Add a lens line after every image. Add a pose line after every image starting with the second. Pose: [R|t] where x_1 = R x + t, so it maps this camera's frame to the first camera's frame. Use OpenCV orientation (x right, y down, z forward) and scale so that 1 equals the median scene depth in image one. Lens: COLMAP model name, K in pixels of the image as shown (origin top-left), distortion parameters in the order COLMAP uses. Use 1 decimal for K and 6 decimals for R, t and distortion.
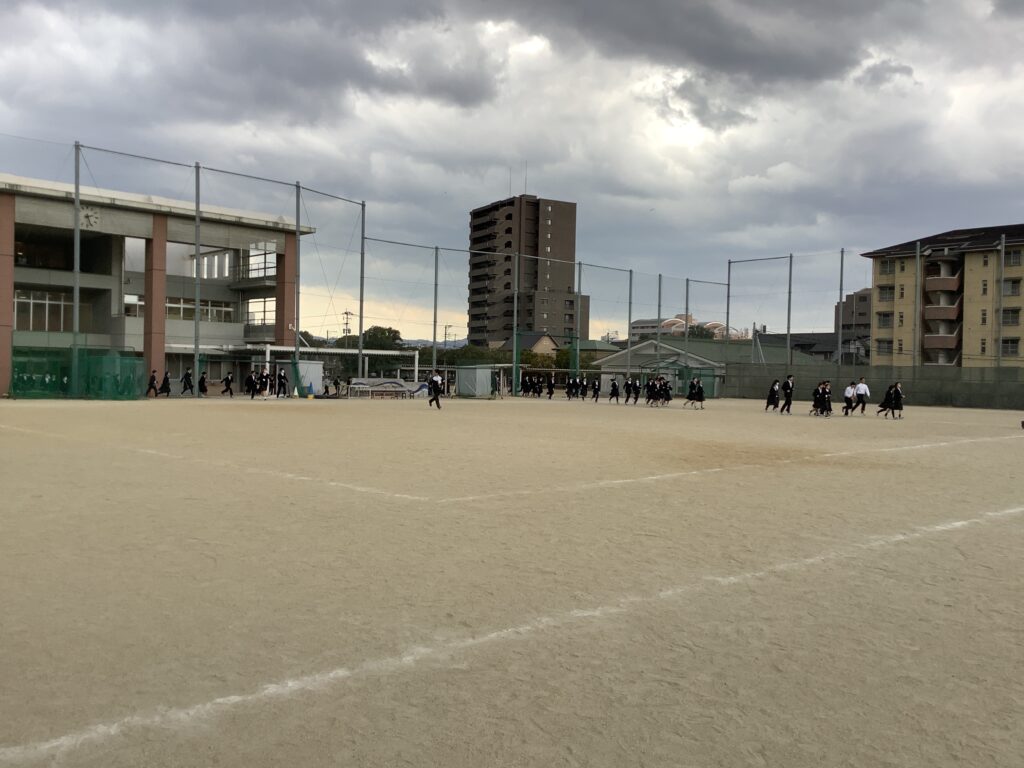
lens RADIAL K [[930.4, 0, 512.0], [0, 930.4, 384.0], [0, 0, 1]] dist [0.127404, -0.246615]
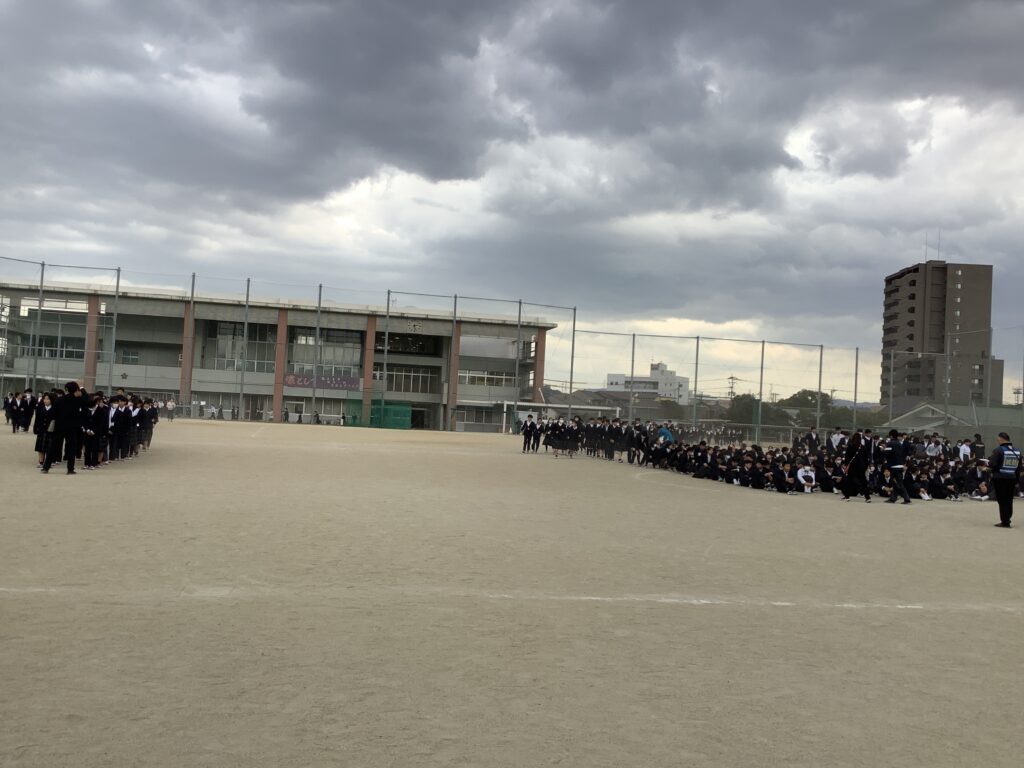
lens RADIAL K [[930.4, 0, 512.0], [0, 930.4, 384.0], [0, 0, 1]] dist [0.127404, -0.246615]
pose [[0.865235, 0.002915, -0.501358, 0.132814], [-0.037076, 0.997617, -0.058184, 0.005111], [0.499994, 0.068931, 0.863281, -0.088899]]
